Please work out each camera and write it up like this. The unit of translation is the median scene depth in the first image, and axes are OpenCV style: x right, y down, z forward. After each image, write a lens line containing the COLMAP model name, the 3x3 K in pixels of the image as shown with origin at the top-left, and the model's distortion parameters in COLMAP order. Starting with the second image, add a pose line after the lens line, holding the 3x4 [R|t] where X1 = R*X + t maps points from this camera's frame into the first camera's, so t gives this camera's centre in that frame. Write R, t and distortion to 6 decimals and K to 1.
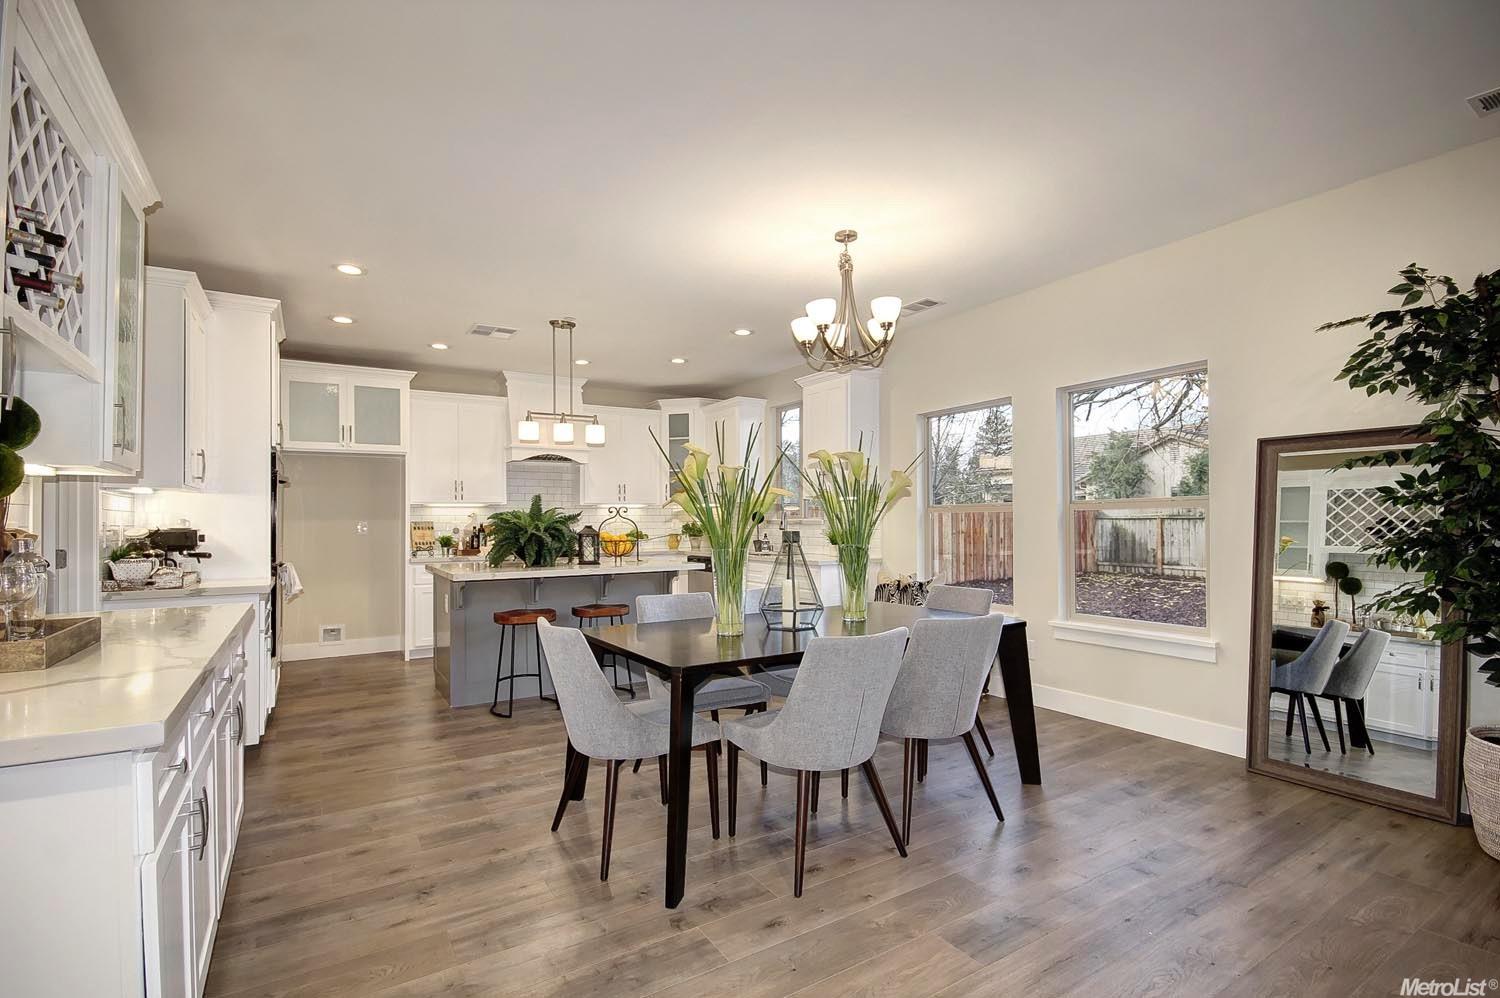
lens RADIAL K [[693.9, 0, 754.1], [0, 693.9, 514.2], [0, 0, 1]] dist [0.007626, -0.011966]
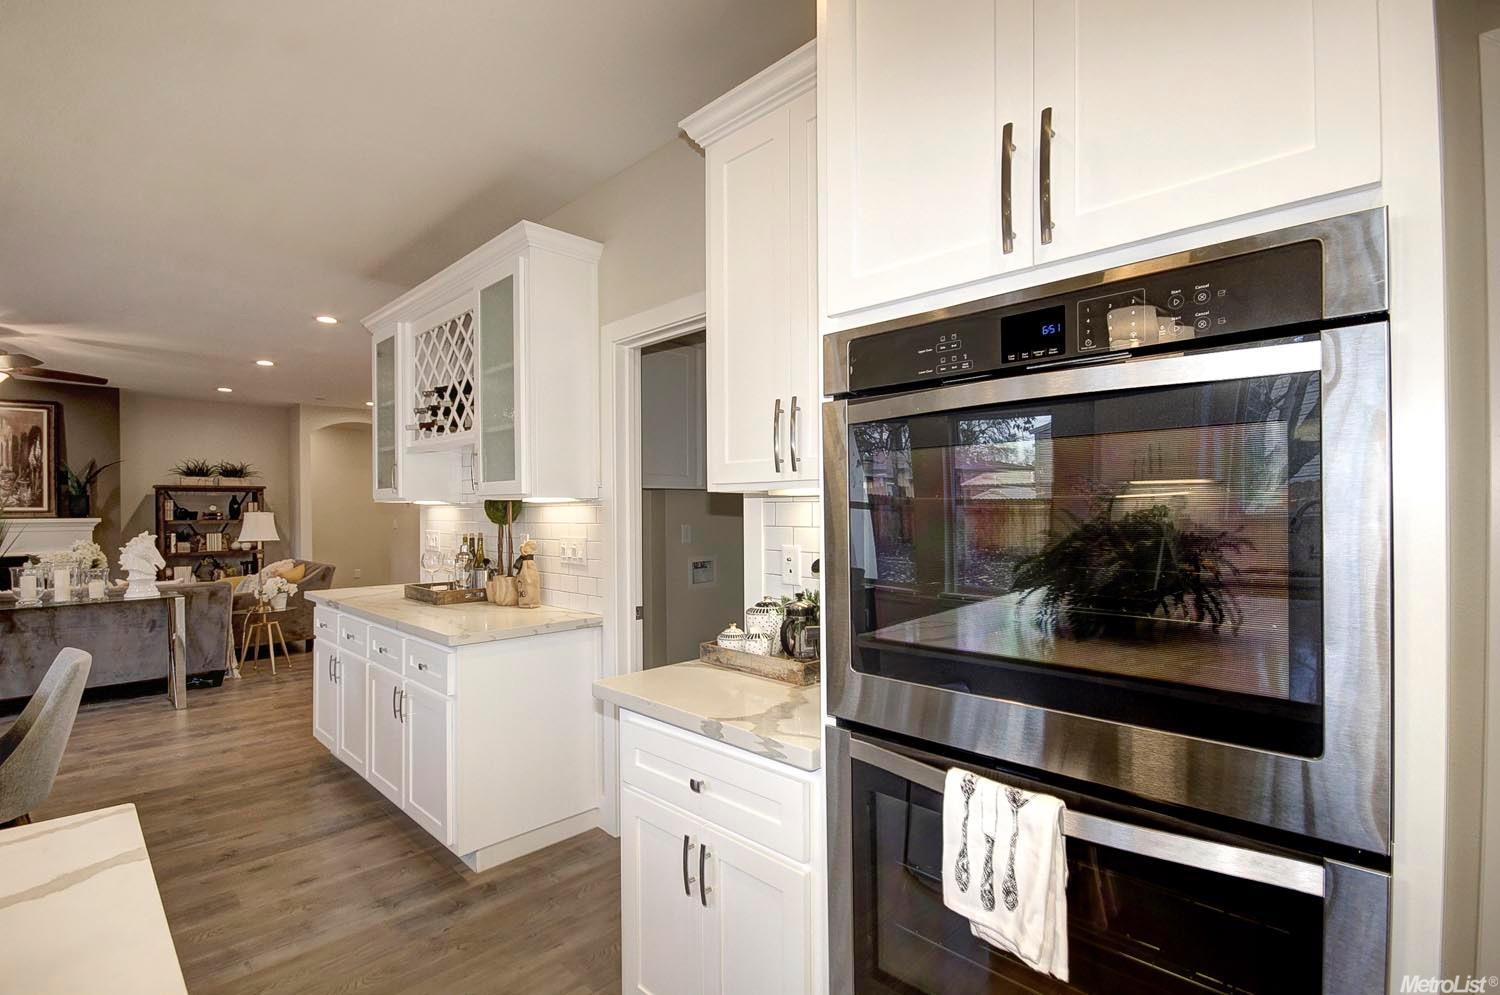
lens RADIAL K [[691.2, 0, 751.8], [0, 691.2, 510.7], [0, 0, 1]] dist [0.007718, -0.011860]
pose [[-0.973116, 0.011305, -0.230037, -0.400297], [0.013259, 0.999888, -0.006950, -0.009727], [0.229933, -0.009813, -0.973157, 0.871498]]
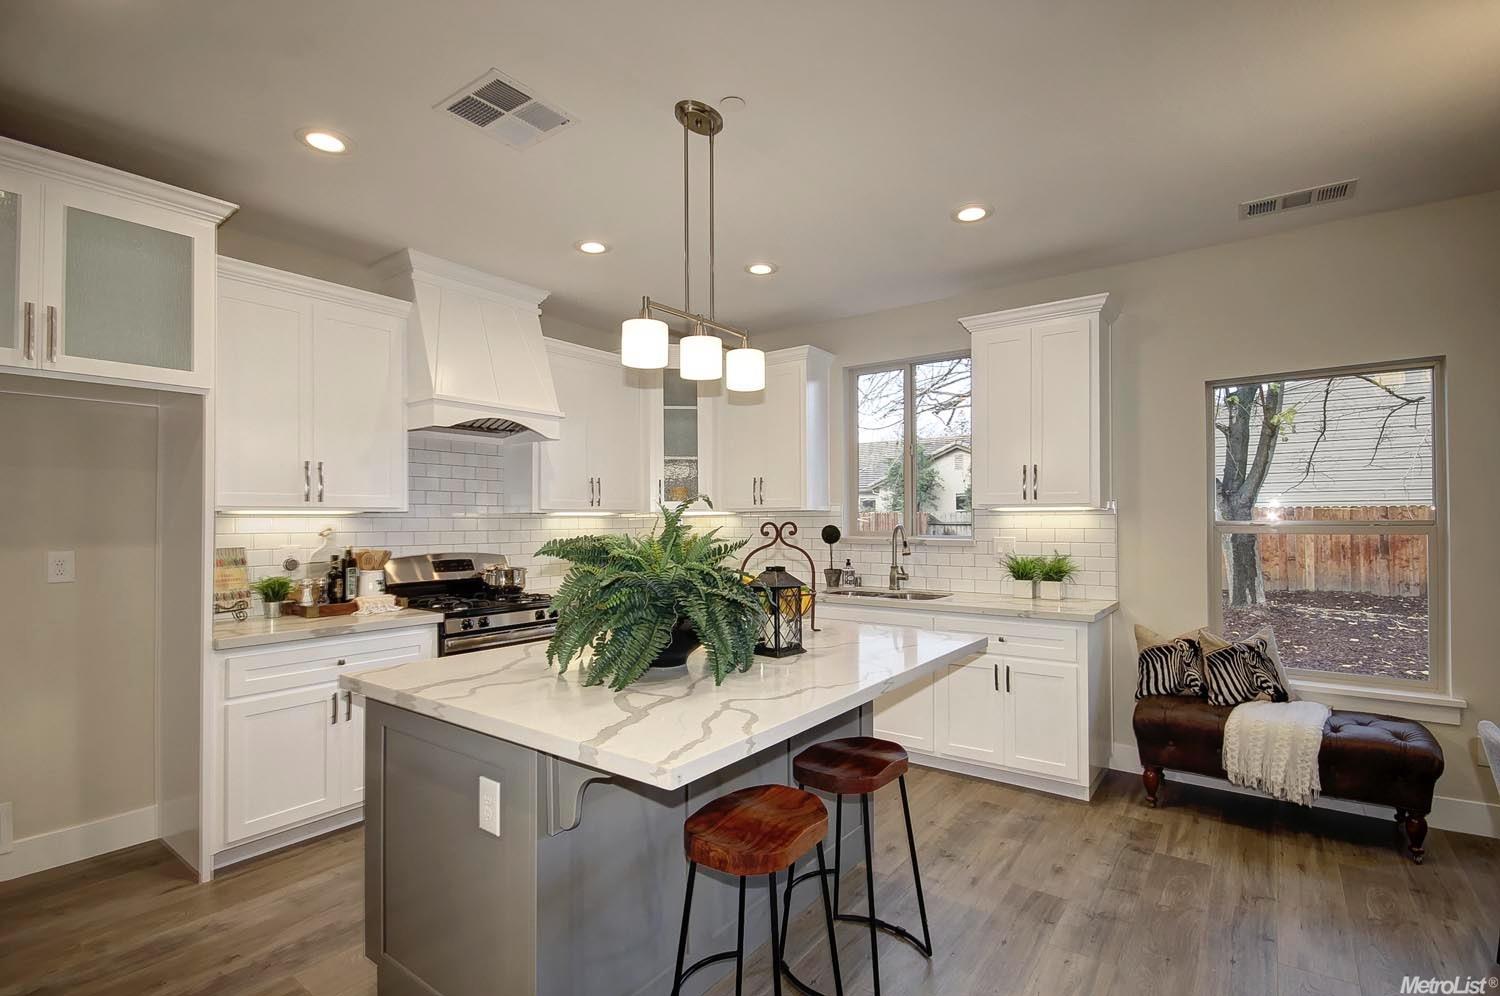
lens RADIAL K [[693.9, 0, 754.1], [0, 693.9, 513.2], [0, 0, 1]] dist [0.007626, -0.011966]
pose [[0.930795, 0.005863, 0.365495, -0.342710], [-0.005198, 0.999983, -0.002803, -0.014110], [-0.365505, 0.000709, 0.930809, 0.482783]]
